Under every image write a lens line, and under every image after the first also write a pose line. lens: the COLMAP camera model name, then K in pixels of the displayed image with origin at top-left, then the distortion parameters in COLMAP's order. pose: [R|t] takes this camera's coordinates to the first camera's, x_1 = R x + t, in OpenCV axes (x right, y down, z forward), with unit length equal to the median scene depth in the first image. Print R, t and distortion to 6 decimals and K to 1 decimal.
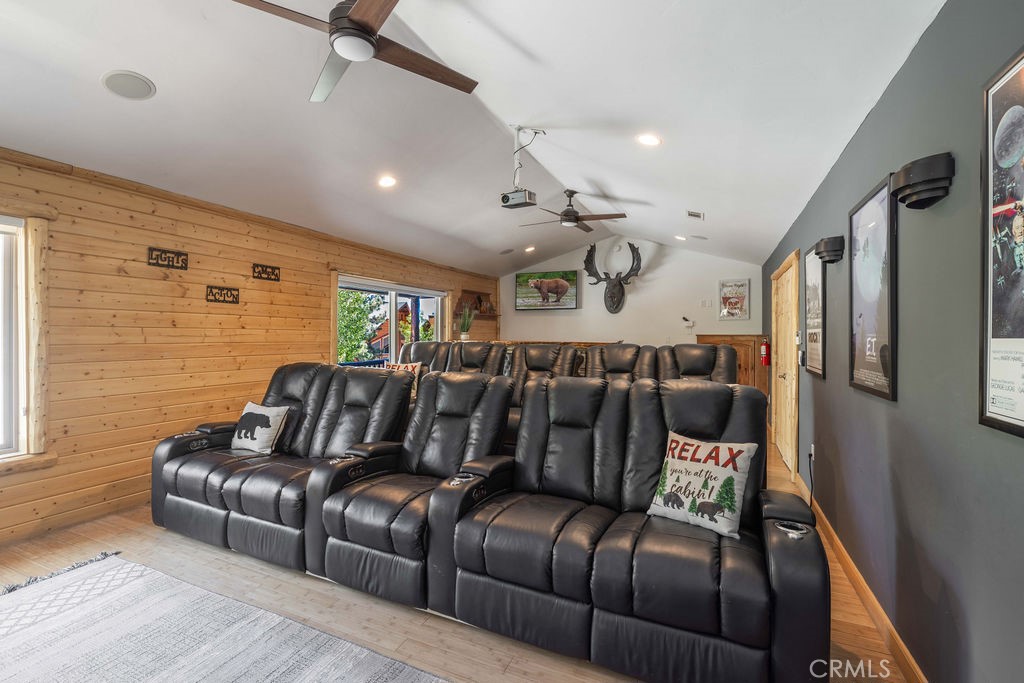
lens RADIAL K [[444.3, 0, 512.2], [0, 444.3, 331.5], [0, 0, 1]] dist [-0.015626, 0.000019]
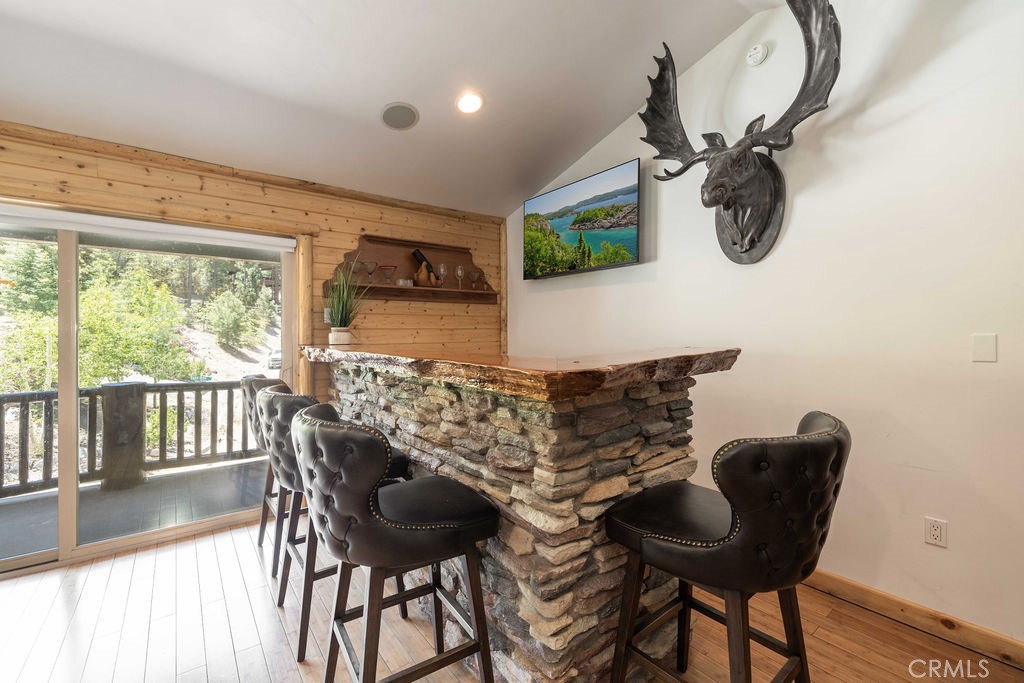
lens RADIAL K [[429.2, 0, 510.3], [0, 429.2, 332.4], [0, 0, 1]] dist [0.001136, 0.000079]
pose [[0.892365, -0.010370, -0.451195, 0.220320], [0.010566, 0.999942, -0.002086, 0.008618], [0.451190, -0.002906, 0.892423, 0.662354]]
